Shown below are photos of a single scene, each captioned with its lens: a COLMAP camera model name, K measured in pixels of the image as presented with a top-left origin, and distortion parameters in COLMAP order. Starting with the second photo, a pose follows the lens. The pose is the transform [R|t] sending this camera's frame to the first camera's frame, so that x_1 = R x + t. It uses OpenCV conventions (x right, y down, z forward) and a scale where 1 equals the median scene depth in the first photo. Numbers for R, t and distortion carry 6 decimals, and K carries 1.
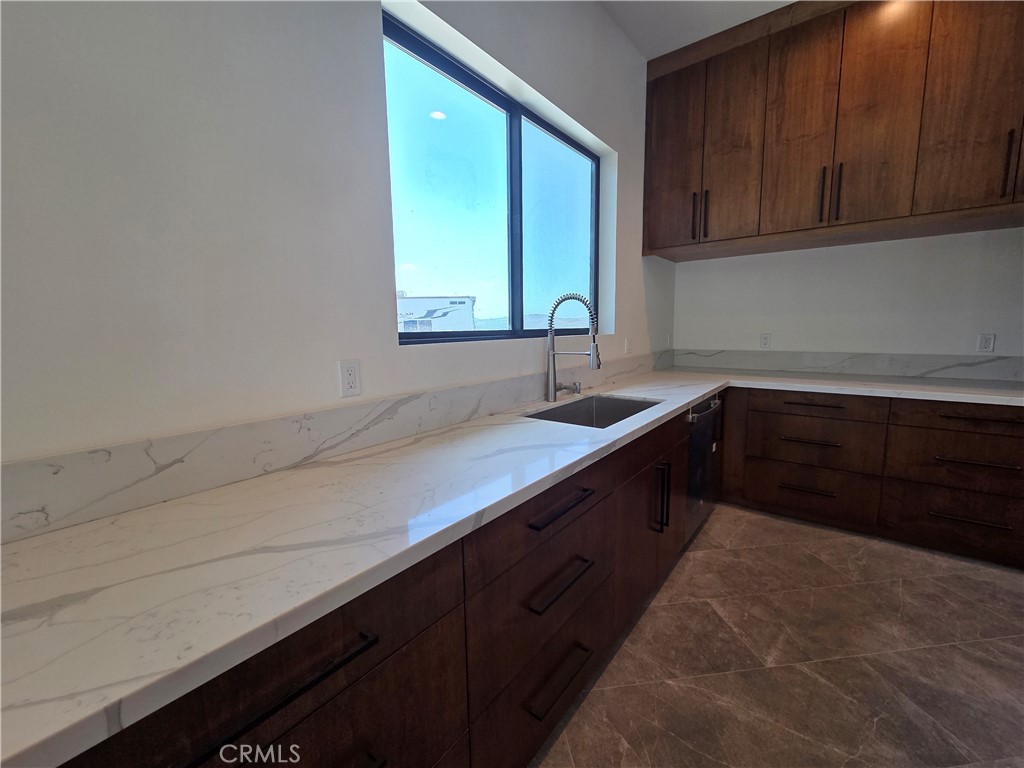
lens RADIAL K [[419.7, 0, 516.0], [0, 419.7, 382.3], [0, 0, 1]] dist [0.001135, 0.000236]
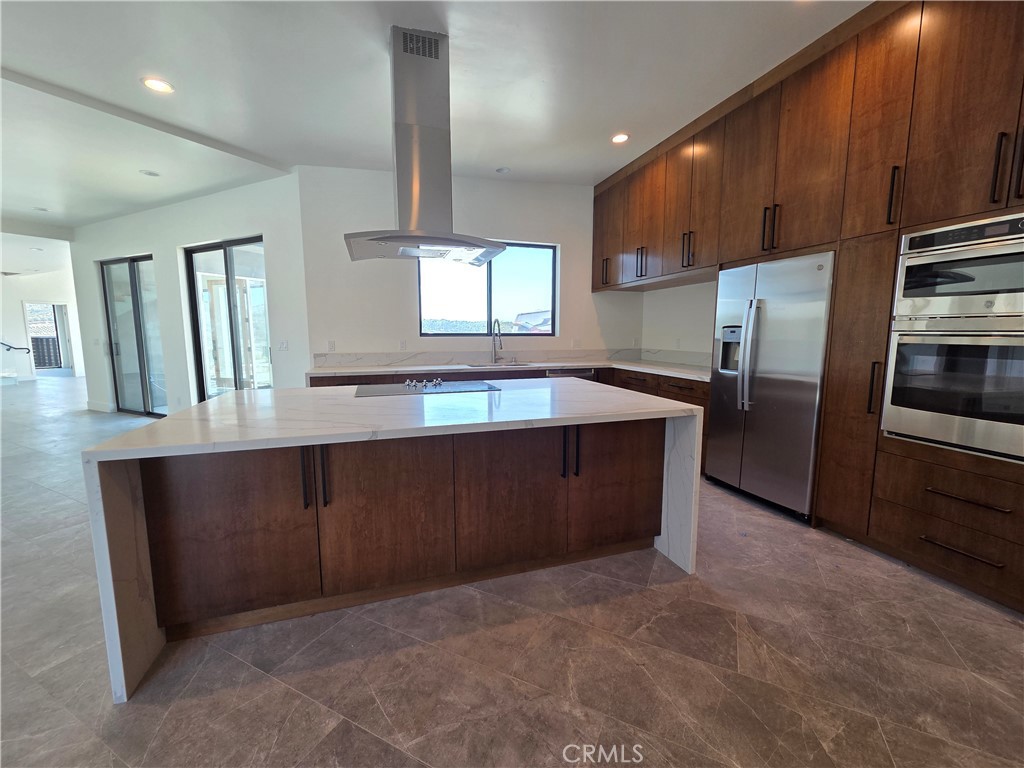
lens RADIAL K [[419.7, 0, 516.7], [0, 419.7, 383.0], [0, 0, 1]] dist [0.001135, 0.000236]
pose [[0.829688, 0.083390, -0.551963, 1.492387], [-0.087596, 0.995979, 0.018802, 0.099069], [0.551312, 0.032750, 0.833656, -0.894513]]
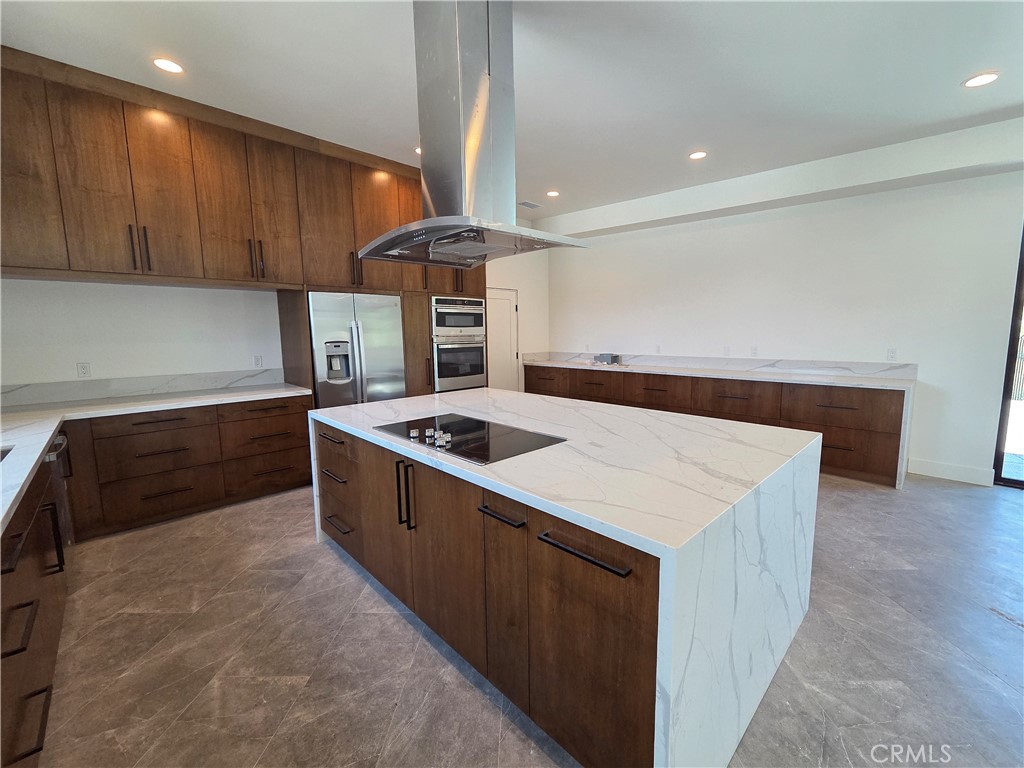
lens RADIAL K [[419.7, 0, 517.3], [0, 419.7, 381.2], [0, 0, 1]] dist [0.001135, 0.000236]
pose [[0.144575, -0.103231, 0.984094, -0.366845], [0.143424, 0.986226, 0.082384, -0.013007], [-0.979044, 0.129232, 0.157390, -0.236280]]
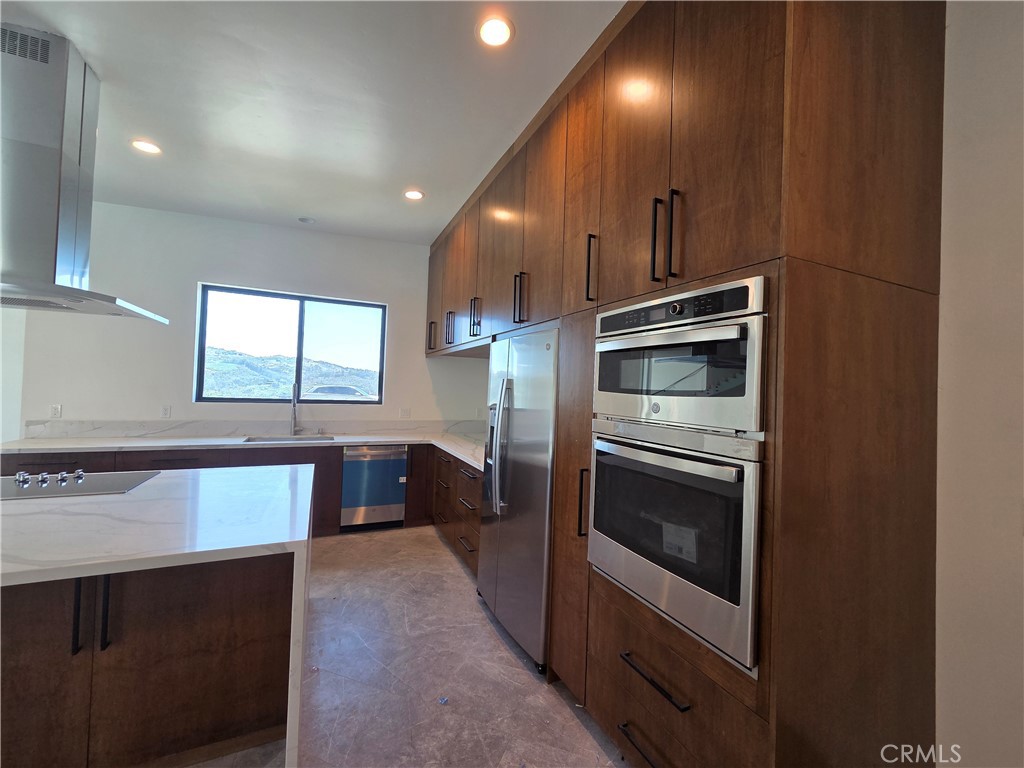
lens RADIAL K [[419.7, 0, 515.5], [0, 419.7, 382.1], [0, 0, 1]] dist [0.001135, 0.000236]
pose [[0.885729, 0.038831, -0.462575, 1.921126], [-0.109902, 0.985706, -0.127693, -0.065636], [0.451005, 0.163939, 0.877336, -0.319619]]
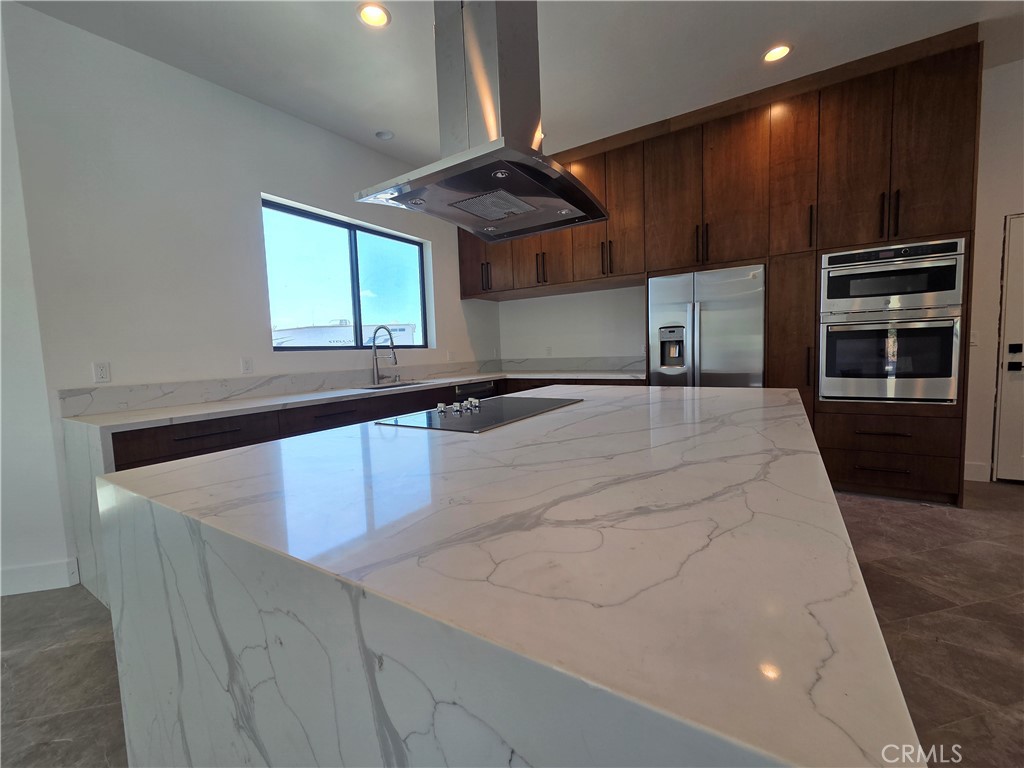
lens RADIAL K [[419.7, 0, 515.9], [0, 419.7, 381.5], [0, 0, 1]] dist [0.001135, 0.000236]
pose [[0.995093, -0.027801, 0.094955, 0.500694], [0.033594, 0.997635, -0.059960, 0.157885], [-0.093063, 0.062856, 0.993674, -0.830421]]
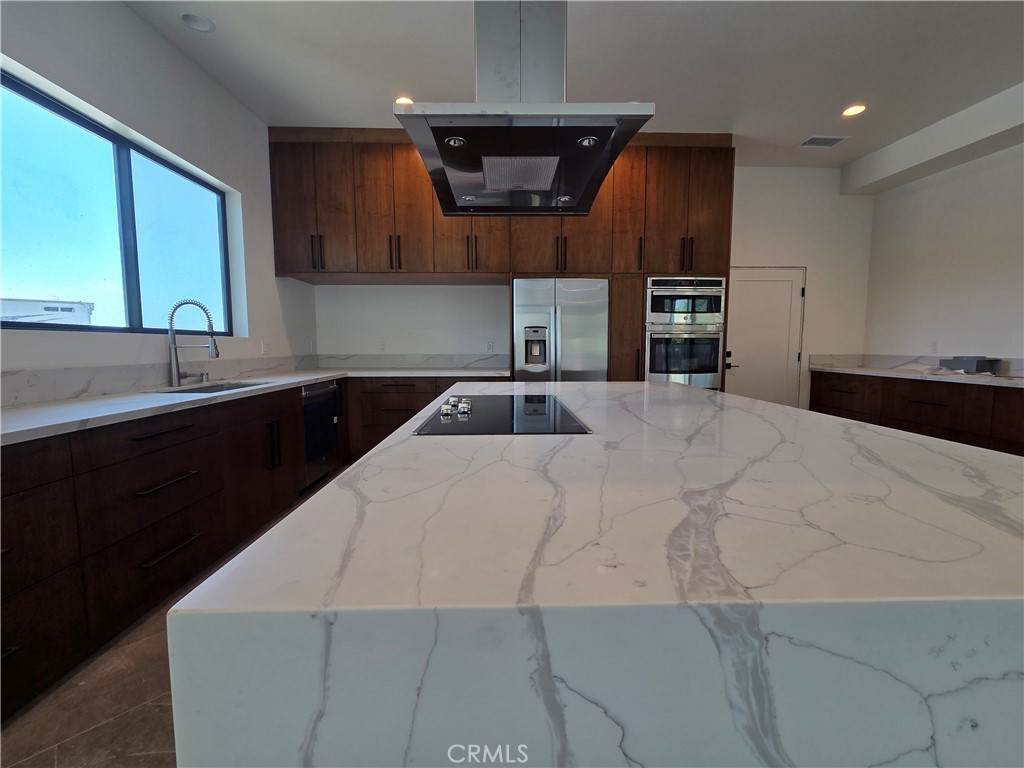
lens RADIAL K [[419.7, 0, 516.3], [0, 419.7, 381.1], [0, 0, 1]] dist [0.001135, 0.000236]
pose [[0.773209, -0.039806, 0.632901, 0.076443], [0.074203, 0.996851, -0.027957, 0.134847], [-0.629795, 0.068579, 0.773728, -0.555389]]
